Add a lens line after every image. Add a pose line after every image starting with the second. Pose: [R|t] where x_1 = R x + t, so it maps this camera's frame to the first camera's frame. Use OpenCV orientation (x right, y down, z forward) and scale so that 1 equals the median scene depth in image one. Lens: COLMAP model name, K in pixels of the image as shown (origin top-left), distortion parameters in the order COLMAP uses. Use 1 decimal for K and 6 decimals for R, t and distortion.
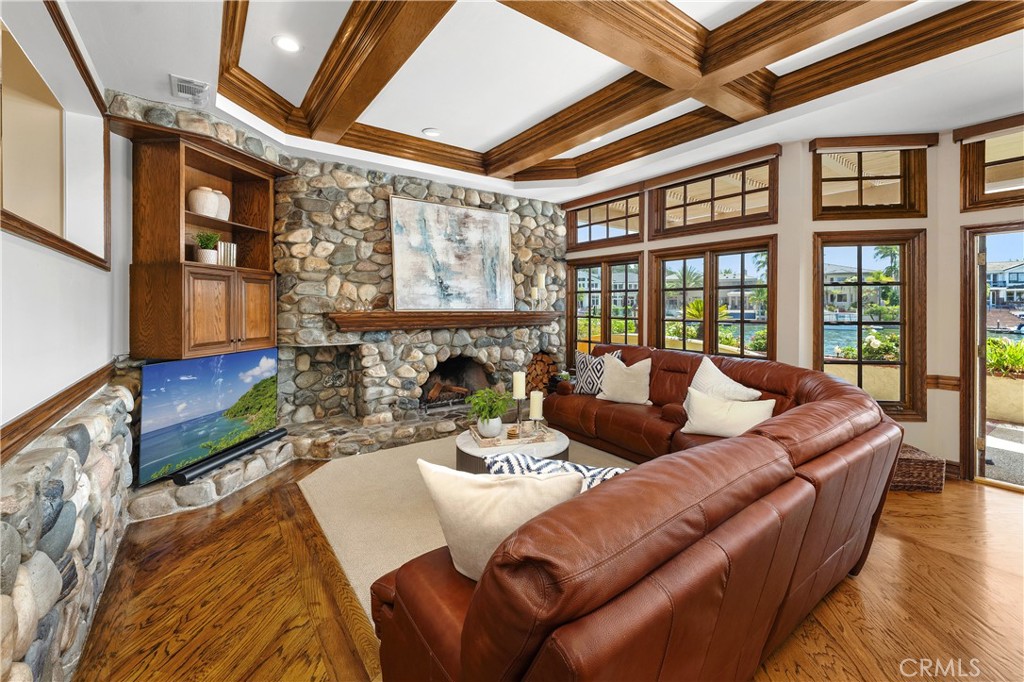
lens RADIAL K [[420.7, 0, 517.3], [0, 420.7, 308.1], [0, 0, 1]] dist [0.004028, 0.001167]
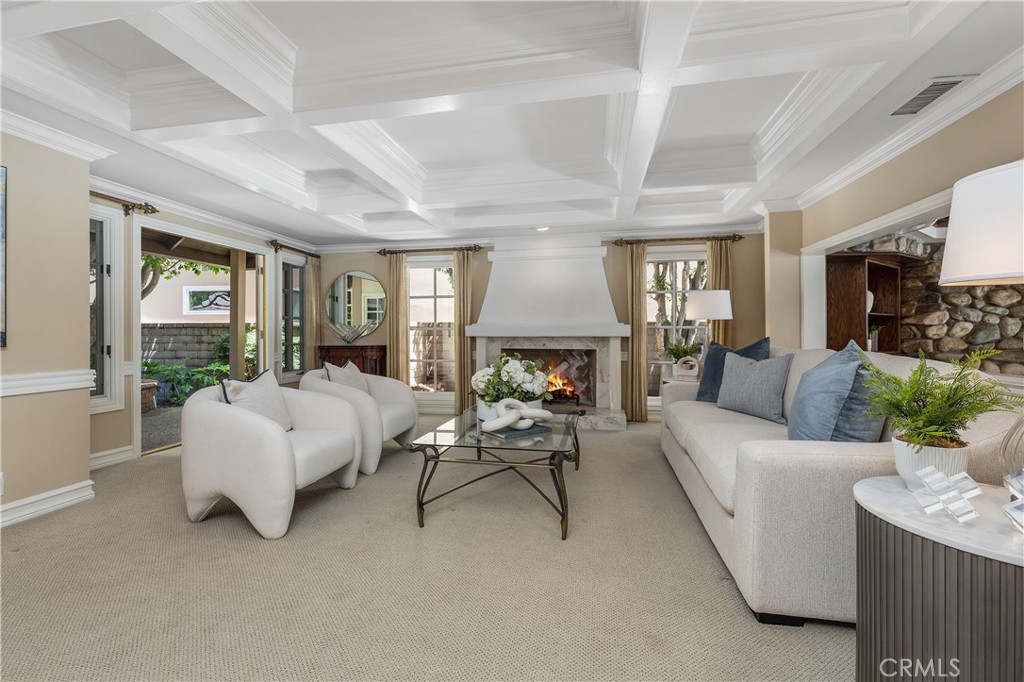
lens RADIAL K [[446.8, 0, 511.7], [0, 446.8, 335.1], [0, 0, 1]] dist [0.000779, -0.000397]
pose [[0.680832, -0.002500, -0.732435, -0.418959], [0.001261, 0.999997, -0.002241, -0.127841], [0.732438, 0.000602, 0.680833, -0.524556]]
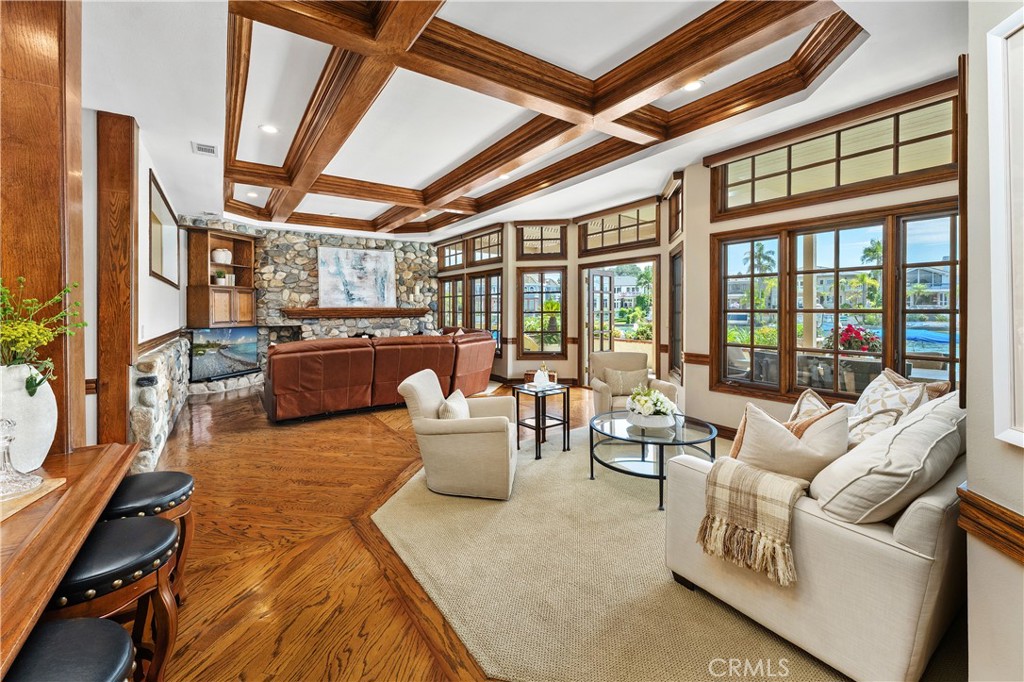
lens RADIAL K [[420.7, 0, 519.4], [0, 420.7, 312.0], [0, 0, 1]] dist [0.004028, 0.001167]
pose [[0.999532, -0.004507, -0.030248, 0.716179], [0.004552, 0.999989, 0.001413, 0.029913], [0.030241, -0.001551, 0.999541, -0.926051]]
